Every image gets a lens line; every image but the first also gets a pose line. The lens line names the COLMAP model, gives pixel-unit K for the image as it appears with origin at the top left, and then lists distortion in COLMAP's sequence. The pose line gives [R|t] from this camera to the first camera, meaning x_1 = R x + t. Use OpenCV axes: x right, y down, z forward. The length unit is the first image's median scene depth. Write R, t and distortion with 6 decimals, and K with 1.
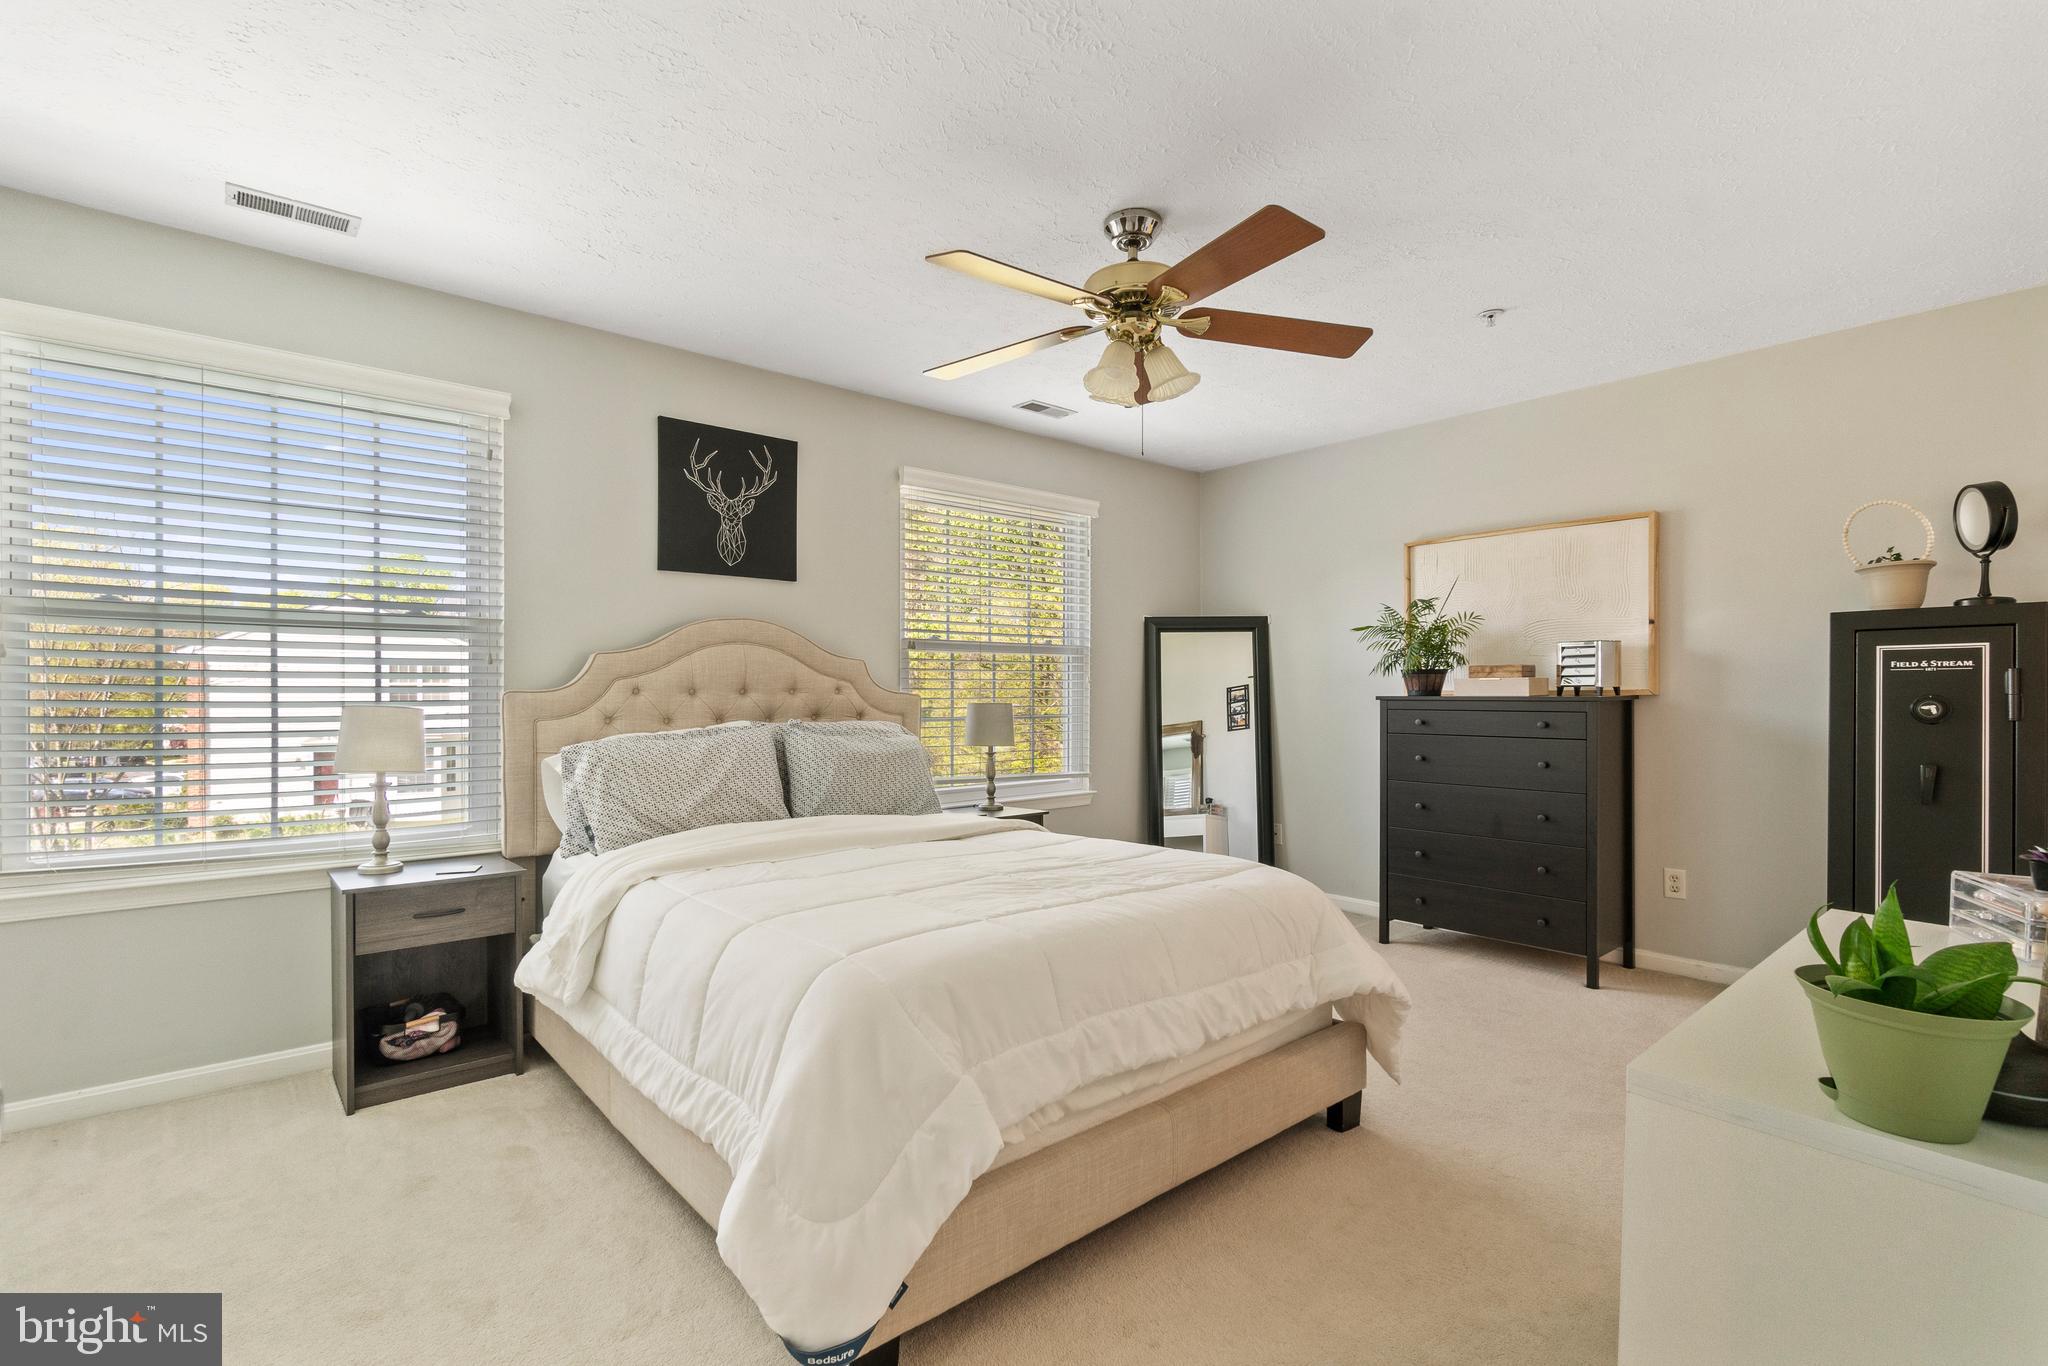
lens RADIAL K [[888.7, 0, 1012.1], [0, 888.7, 699.6], [0, 0, 1]] dist [-0.004771, 0.001033]
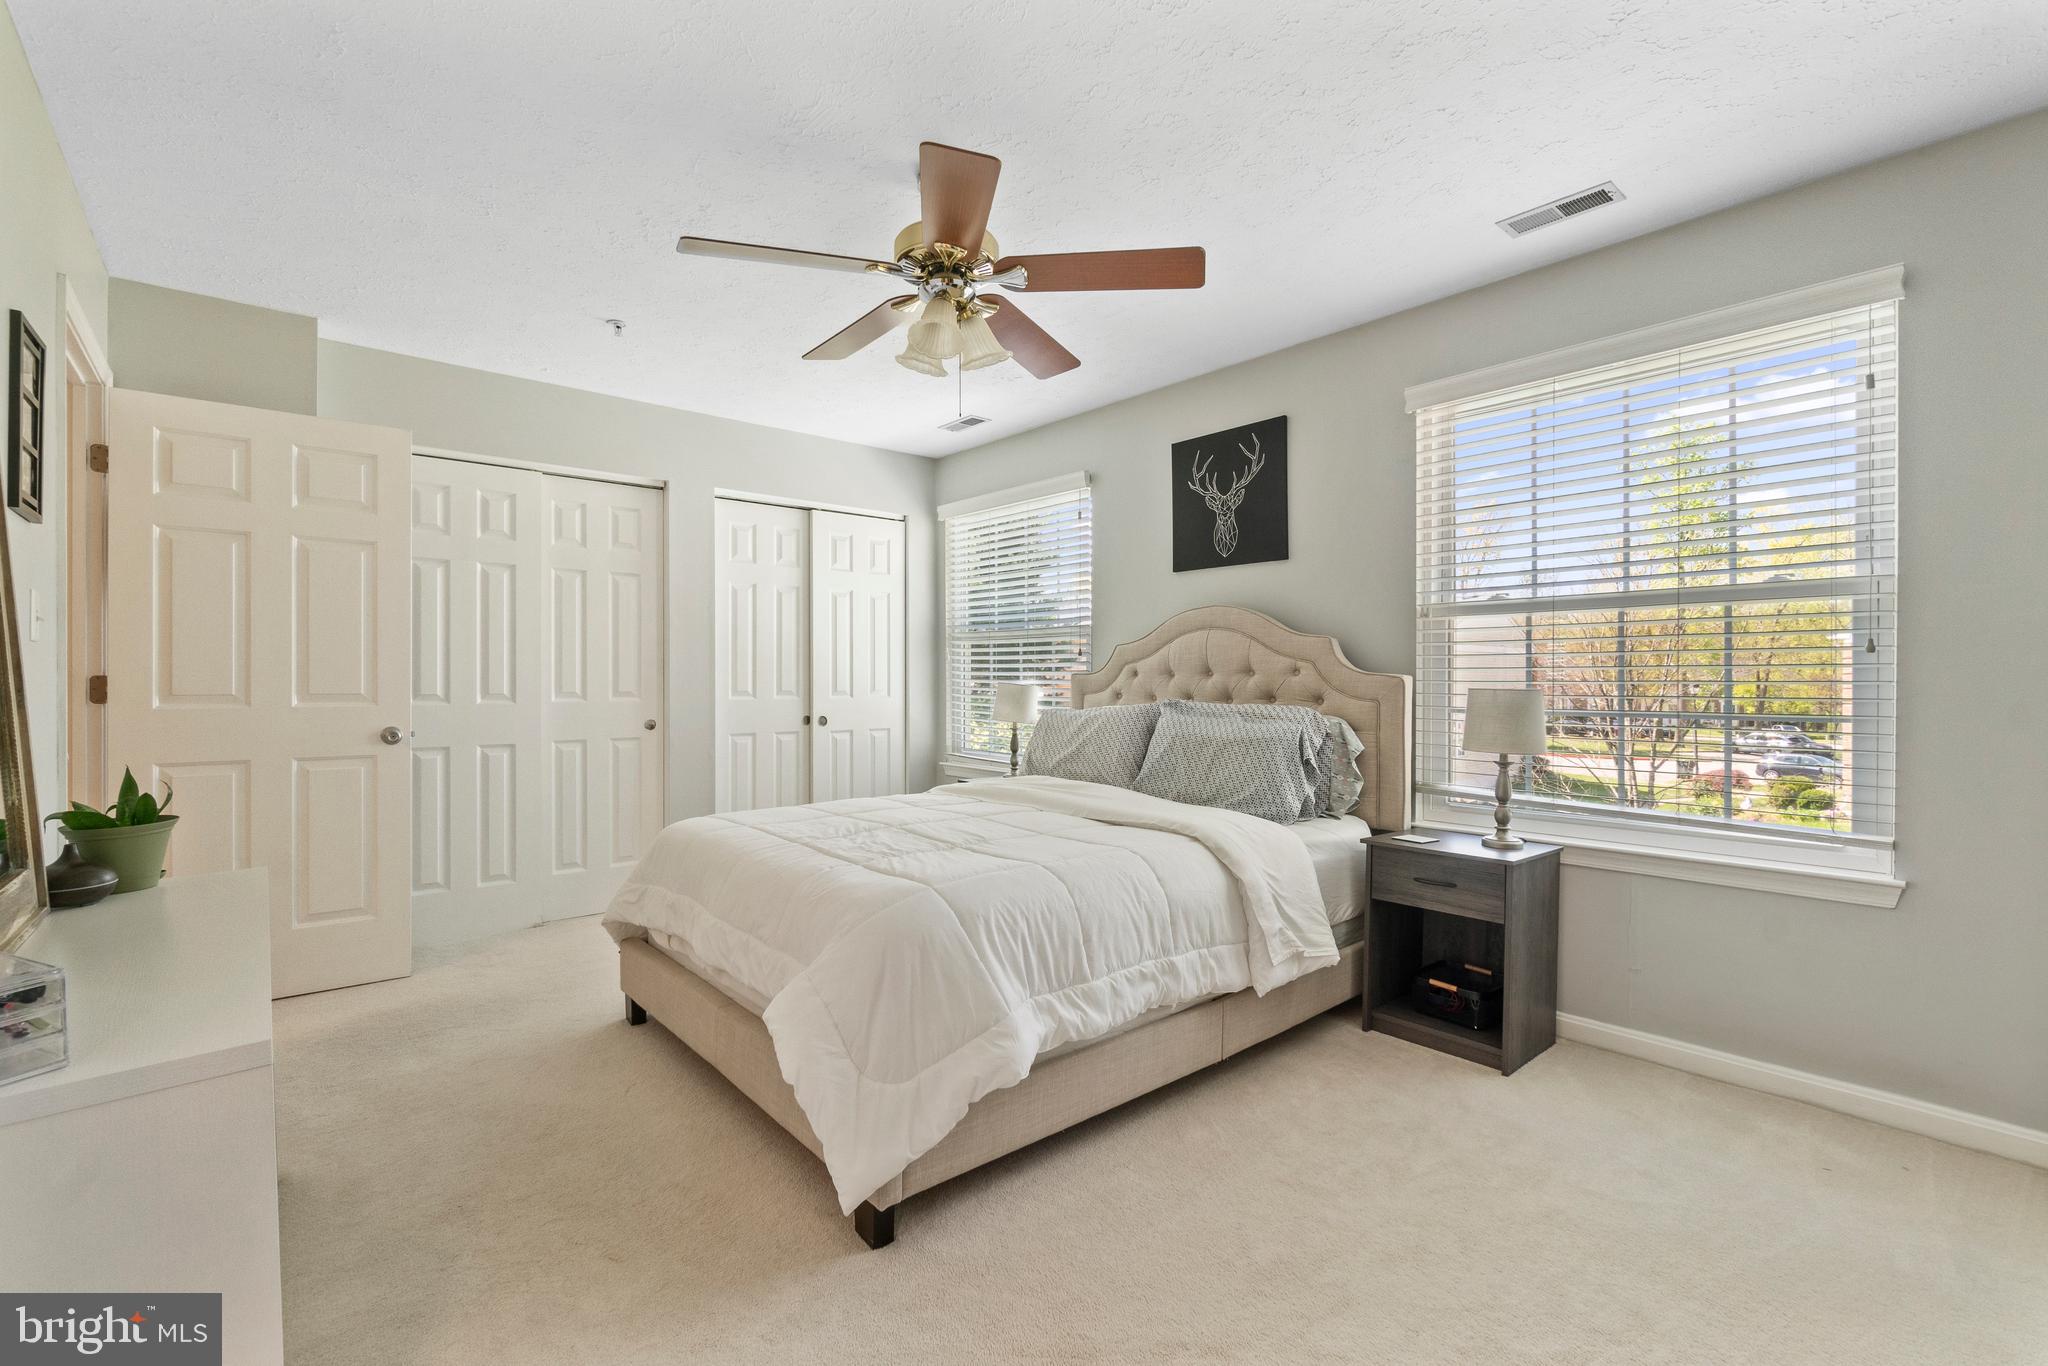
lens RADIAL K [[888.7, 0, 1015.4], [0, 888.7, 675.9], [0, 0, 1]] dist [-0.004771, 0.001033]
pose [[0.034352, -0.010571, -0.999354, 0.739148], [-0.013335, 0.999850, -0.011035, 0.008106], [0.999321, 0.013706, 0.034206, 0.705687]]
